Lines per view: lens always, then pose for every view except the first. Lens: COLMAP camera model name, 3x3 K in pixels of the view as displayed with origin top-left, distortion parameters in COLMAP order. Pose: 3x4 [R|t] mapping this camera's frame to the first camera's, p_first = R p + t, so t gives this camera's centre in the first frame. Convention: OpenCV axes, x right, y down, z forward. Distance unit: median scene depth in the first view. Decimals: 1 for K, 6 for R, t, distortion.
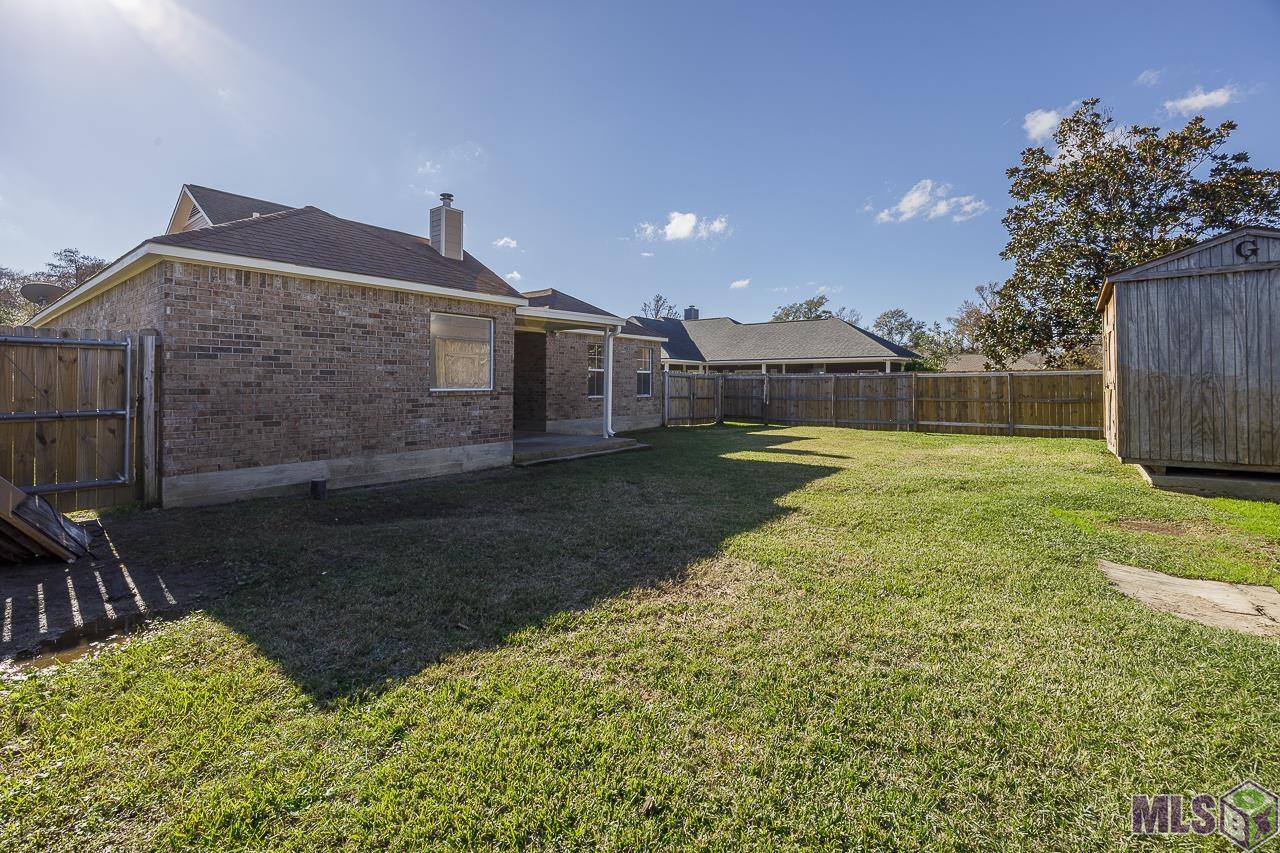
lens RADIAL K [[593.9, 0, 639.0], [0, 593.9, 374.6], [0, 0, 1]] dist [-0.000341, -0.000051]
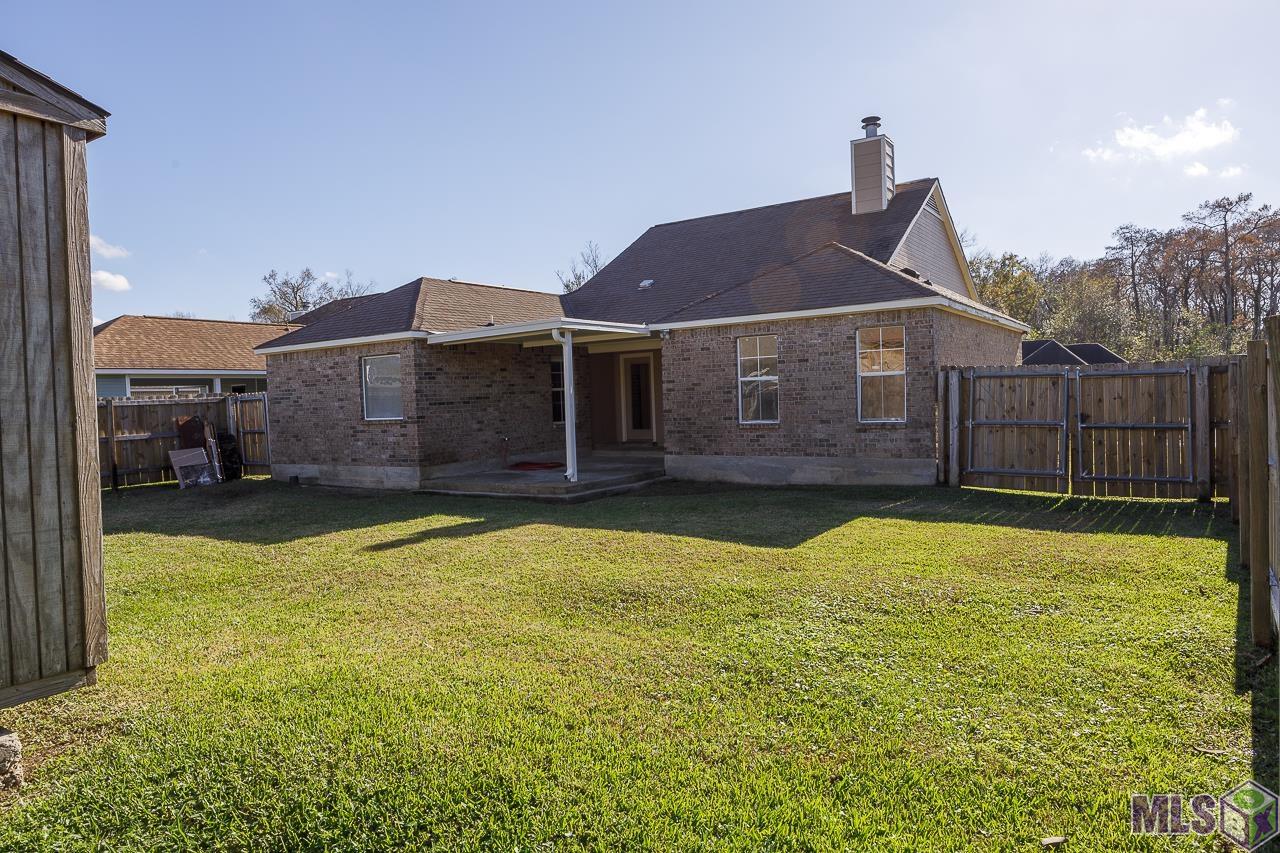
lens RADIAL K [[844.7, 0, 644.6], [0, 844.7, 416.6], [0, 0, 1]] dist [0.003397, 0.000192]
pose [[0.012689, 0.021334, -0.999692, 1.386920], [0.051555, 0.998429, 0.021962, 0.010735], [0.998590, -0.051818, 0.011569, 1.502207]]
